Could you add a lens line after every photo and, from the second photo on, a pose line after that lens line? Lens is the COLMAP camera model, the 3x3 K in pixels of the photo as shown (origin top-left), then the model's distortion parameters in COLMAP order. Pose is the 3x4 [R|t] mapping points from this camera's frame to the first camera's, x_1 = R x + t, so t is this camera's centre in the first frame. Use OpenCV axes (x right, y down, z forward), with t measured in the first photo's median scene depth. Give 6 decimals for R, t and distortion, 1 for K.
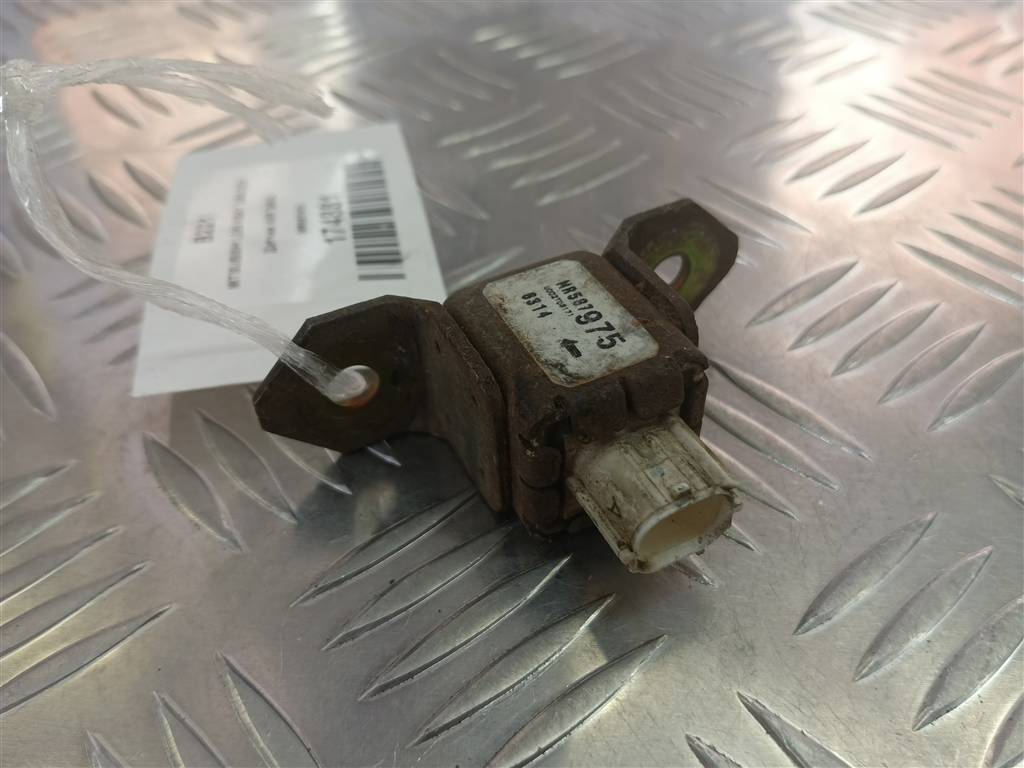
lens RADIAL K [[893.4, 0, 512.0], [0, 893.4, 384.0], [0, 0, 1]] dist [0.004564, 0.000557]
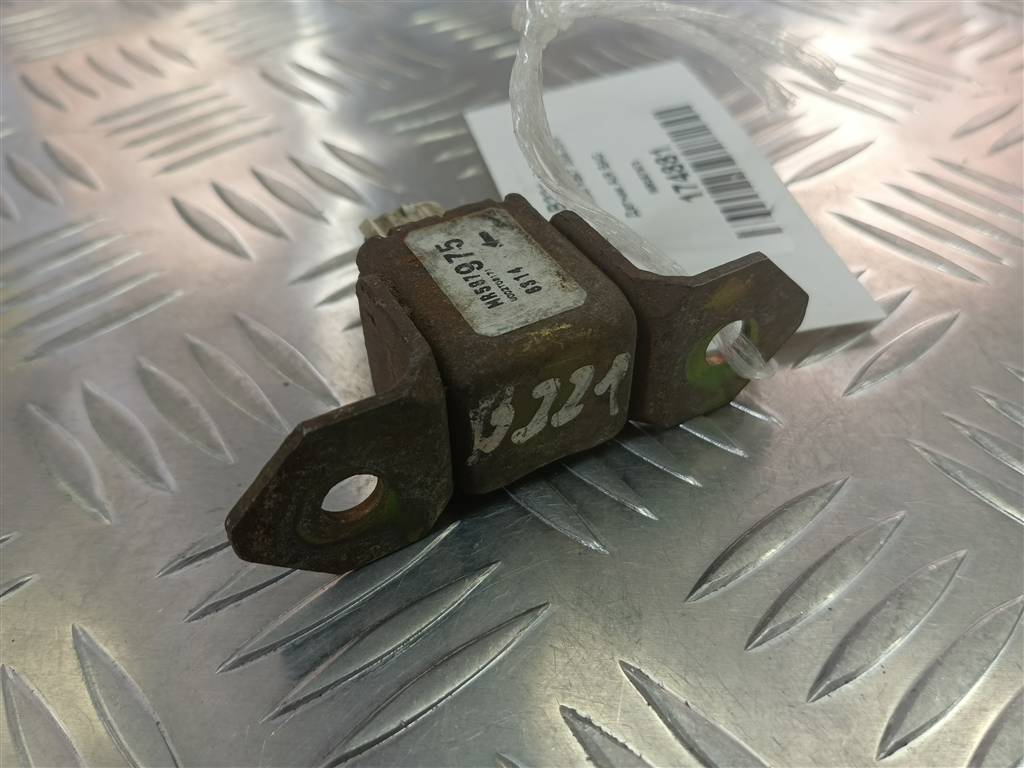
lens RADIAL K [[893.4, 0, 512.0], [0, 893.4, 384.0], [0, 0, 1]] dist [0.004564, 0.000557]
pose [[-0.997251, 0.073630, 0.008347, 0.042074], [0.011910, 0.048082, 0.998772, -1.034422], [0.073138, 0.996126, -0.048827, 1.189492]]
